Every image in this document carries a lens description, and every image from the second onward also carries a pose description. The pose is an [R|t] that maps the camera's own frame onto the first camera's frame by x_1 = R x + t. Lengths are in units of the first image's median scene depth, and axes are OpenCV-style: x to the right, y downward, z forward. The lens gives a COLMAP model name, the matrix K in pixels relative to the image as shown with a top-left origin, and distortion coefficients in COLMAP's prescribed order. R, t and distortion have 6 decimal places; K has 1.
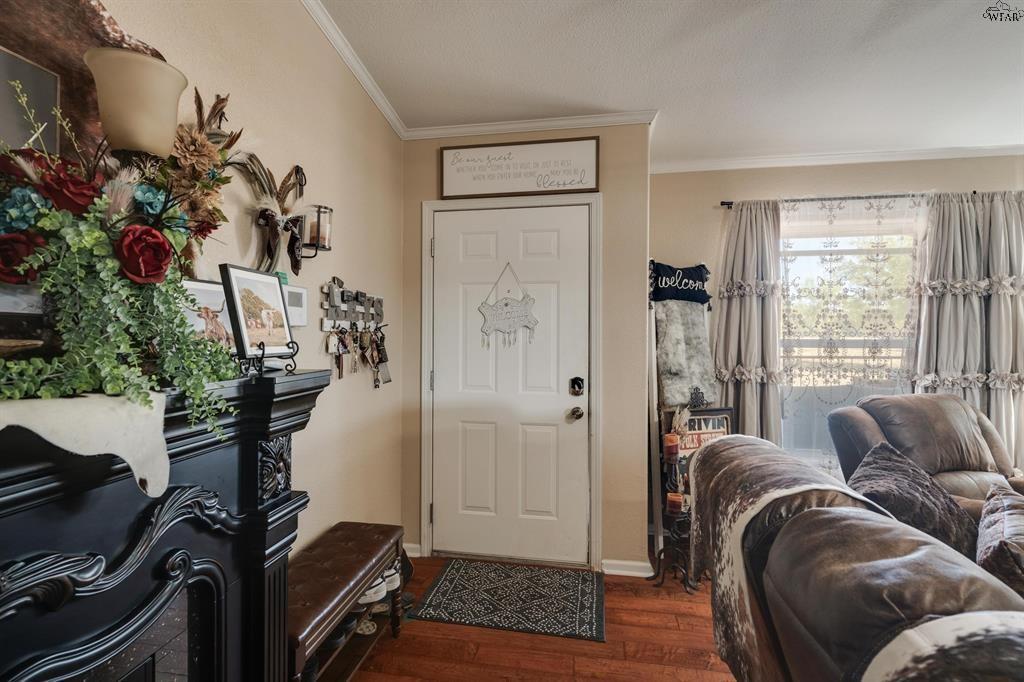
lens RADIAL K [[493.0, 0, 504.9], [0, 493.0, 335.5], [0, 0, 1]] dist [-0.001269, -0.000333]
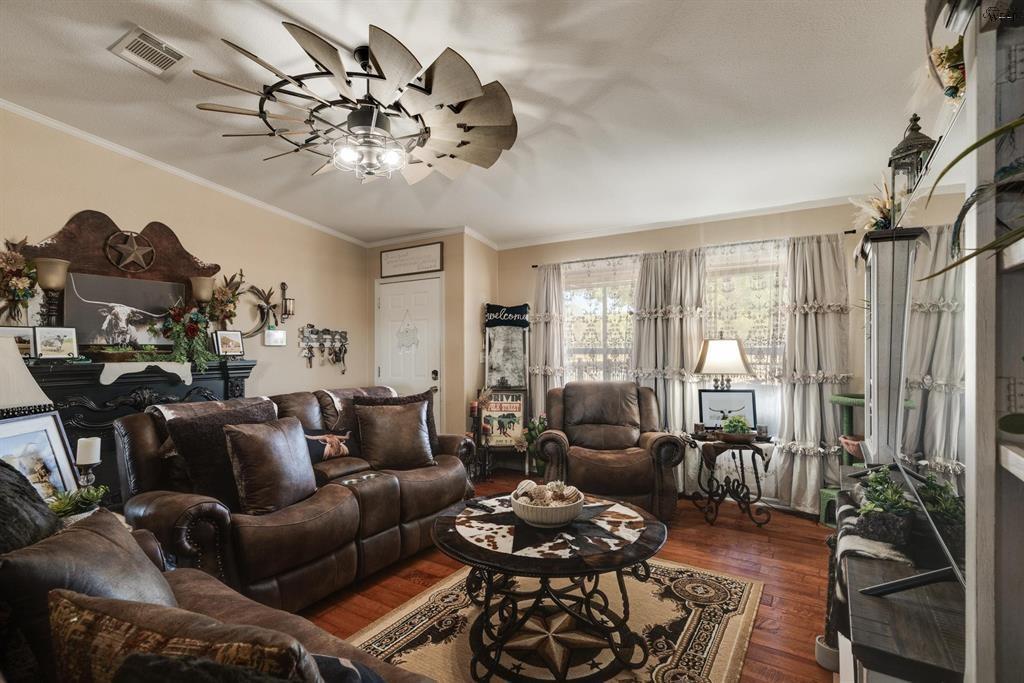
lens RADIAL K [[493.0, 0, 517.5], [0, 493.0, 346.0], [0, 0, 1]] dist [-0.001269, -0.000333]
pose [[0.924837, -0.013005, -0.380141, 1.098734], [0.011122, 0.999913, -0.007149, 0.009479], [0.380201, 0.002384, 0.924901, -0.588245]]
